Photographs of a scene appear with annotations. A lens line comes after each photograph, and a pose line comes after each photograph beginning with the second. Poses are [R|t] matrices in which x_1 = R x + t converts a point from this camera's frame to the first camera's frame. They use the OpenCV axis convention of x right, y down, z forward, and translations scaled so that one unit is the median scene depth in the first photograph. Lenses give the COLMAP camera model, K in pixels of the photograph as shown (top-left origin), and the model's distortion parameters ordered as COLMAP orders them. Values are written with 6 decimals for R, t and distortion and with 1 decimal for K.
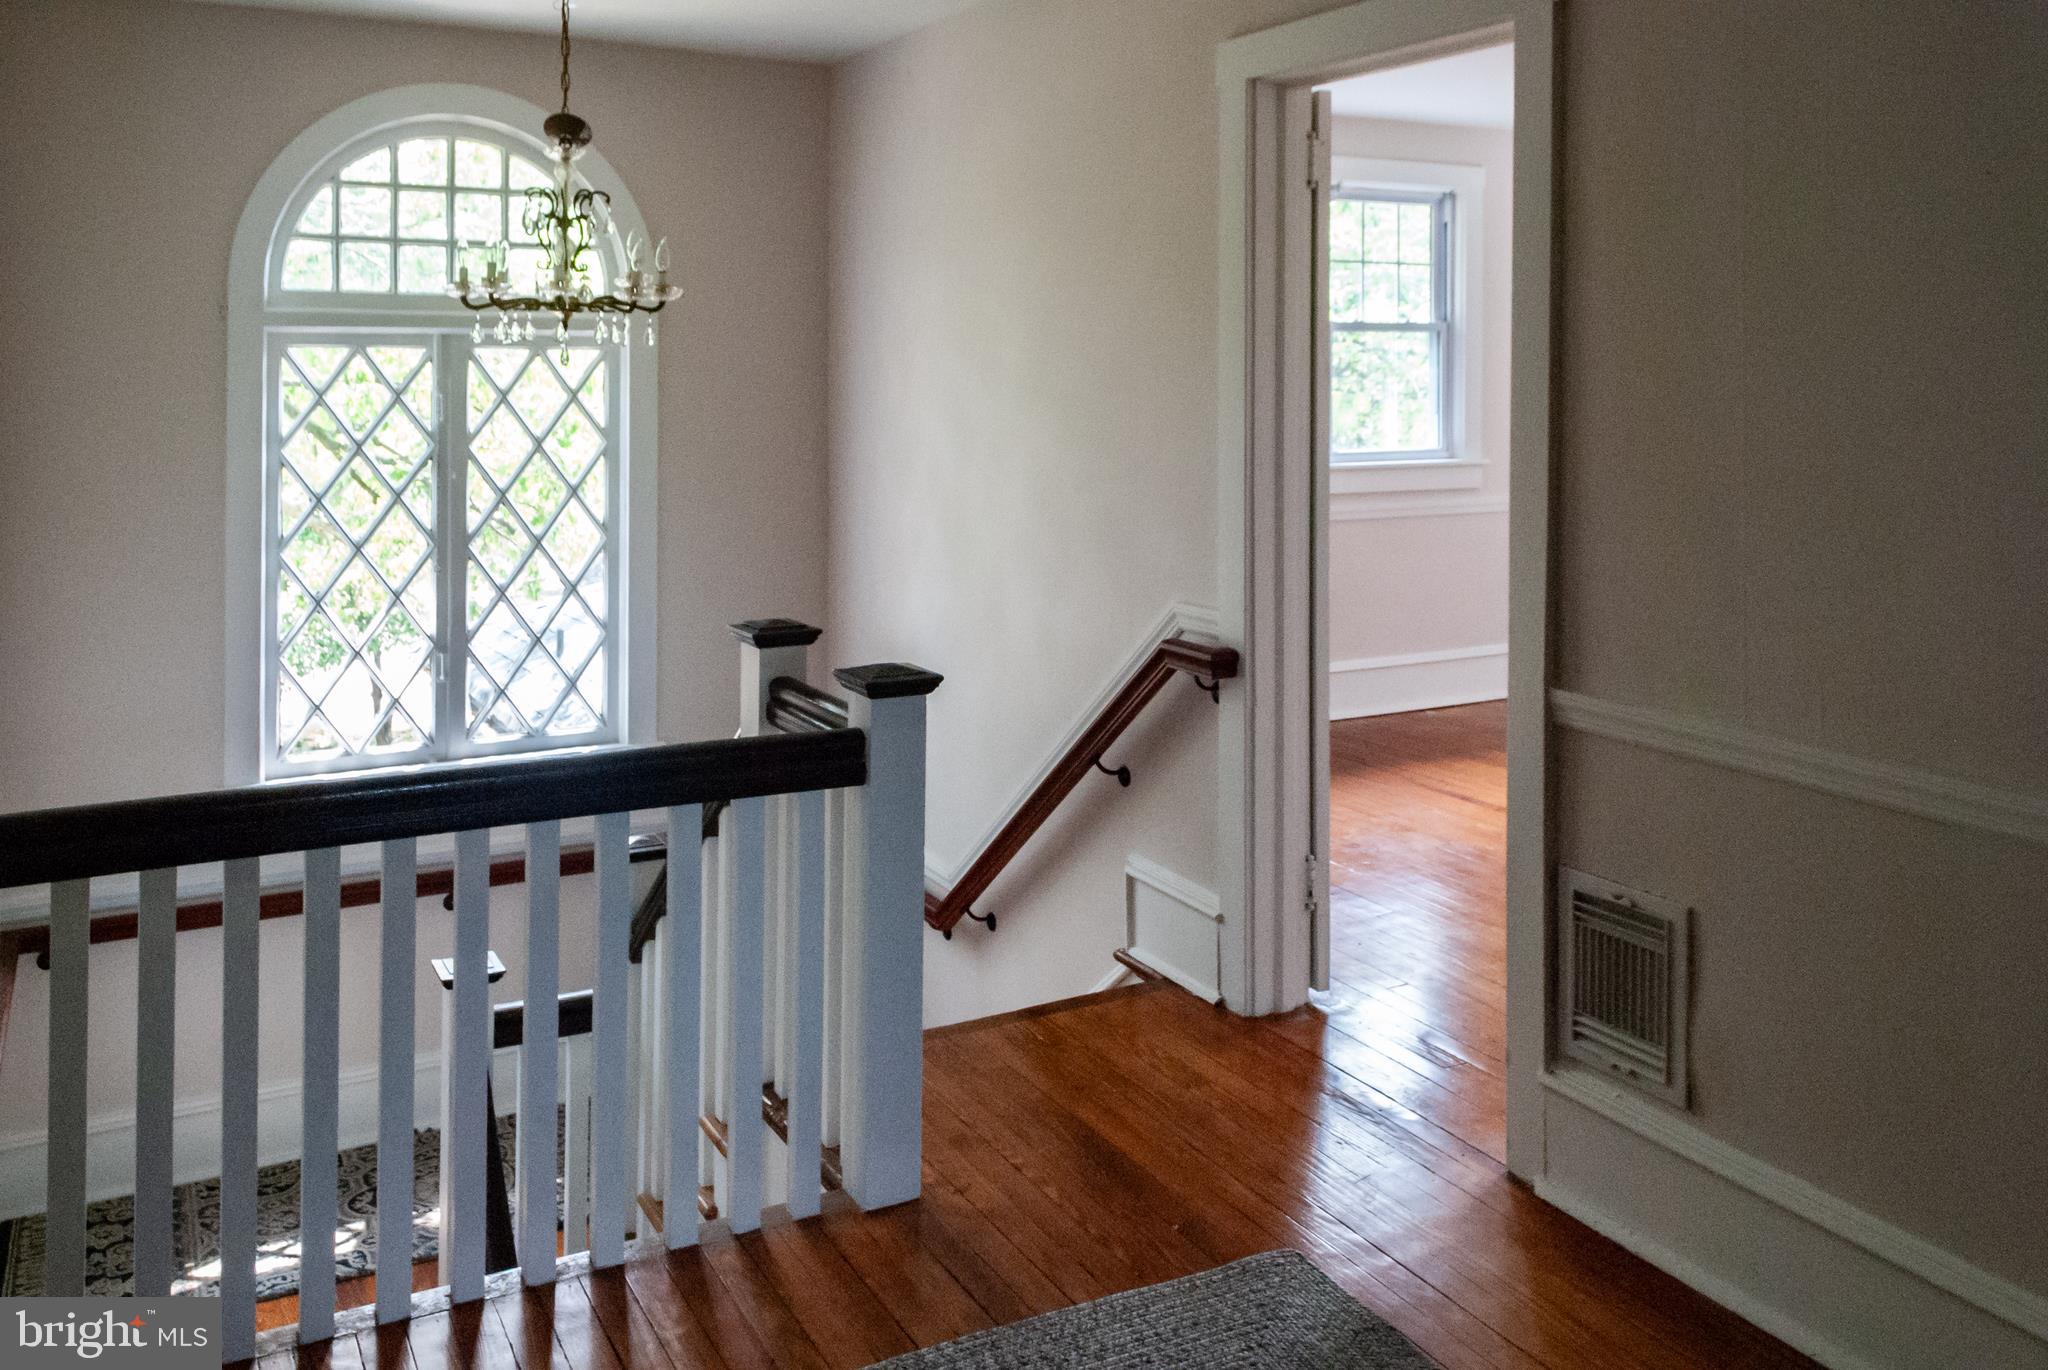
lens RADIAL K [[1583.1, 0, 1024.0], [0, 1583.1, 685.0], [0, 0, 1]] dist [0.005397, -0.001628]
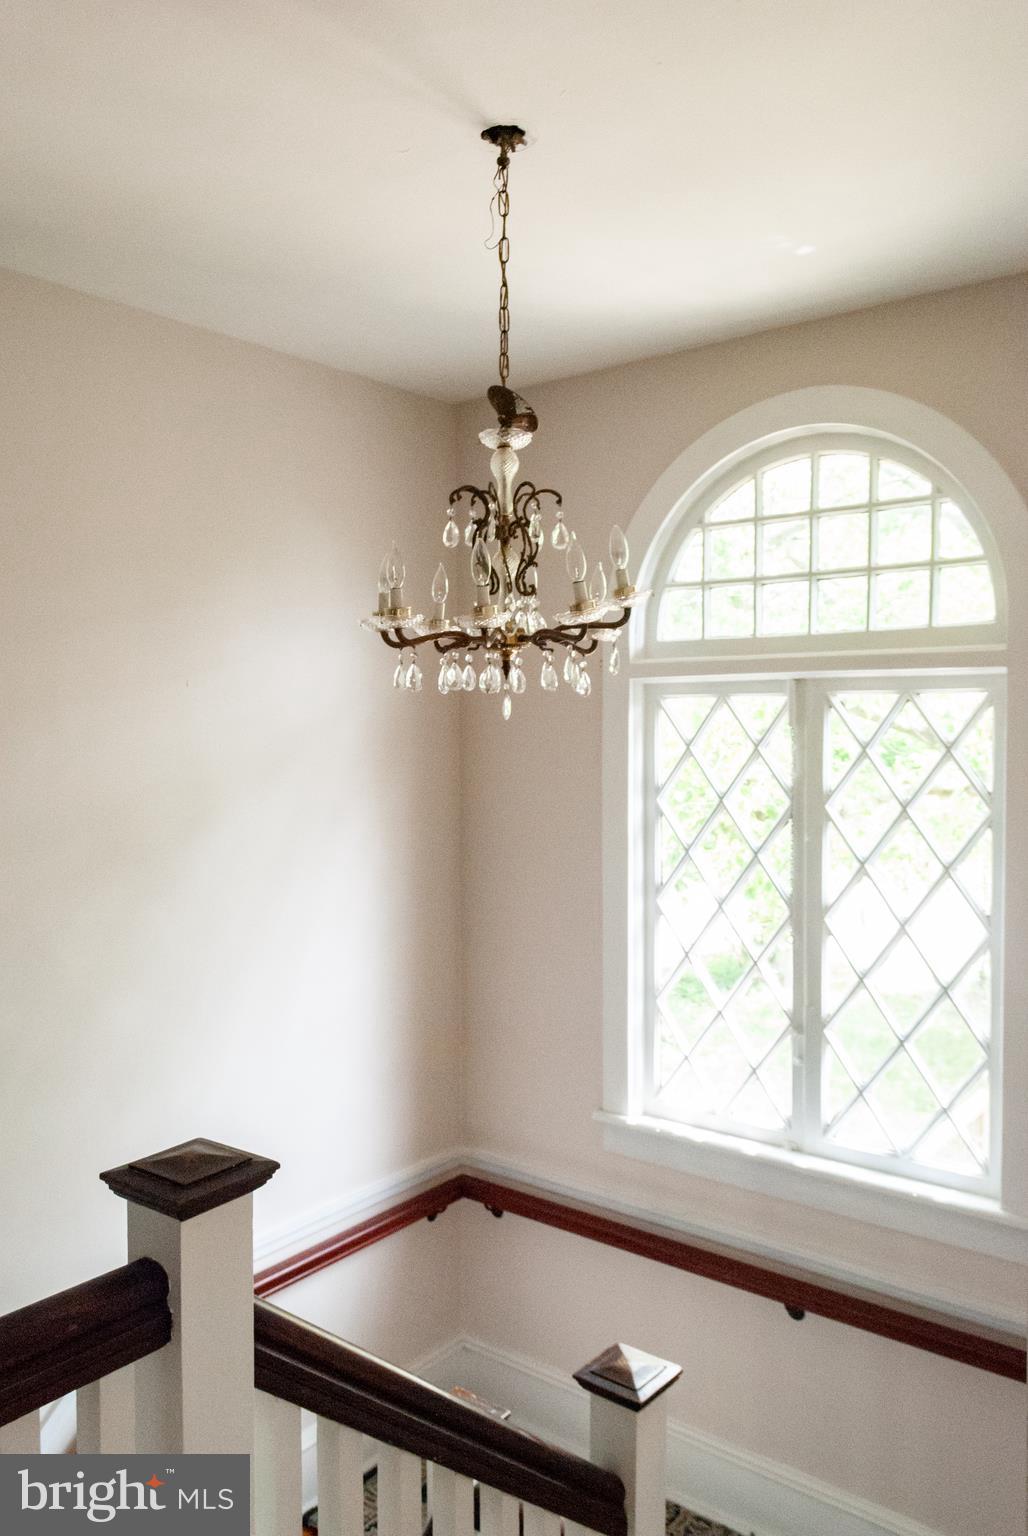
lens RADIAL K [[1187.4, 0, 513.8], [0, 1187.4, 835.9], [0, 0, 1]] dist [0.005397, -0.001628]
pose [[0.378050, 0.089165, -0.921482, 0.188680], [-0.171843, 0.984812, 0.024792, -0.126285], [0.909697, 0.148977, 0.387630, 0.621478]]
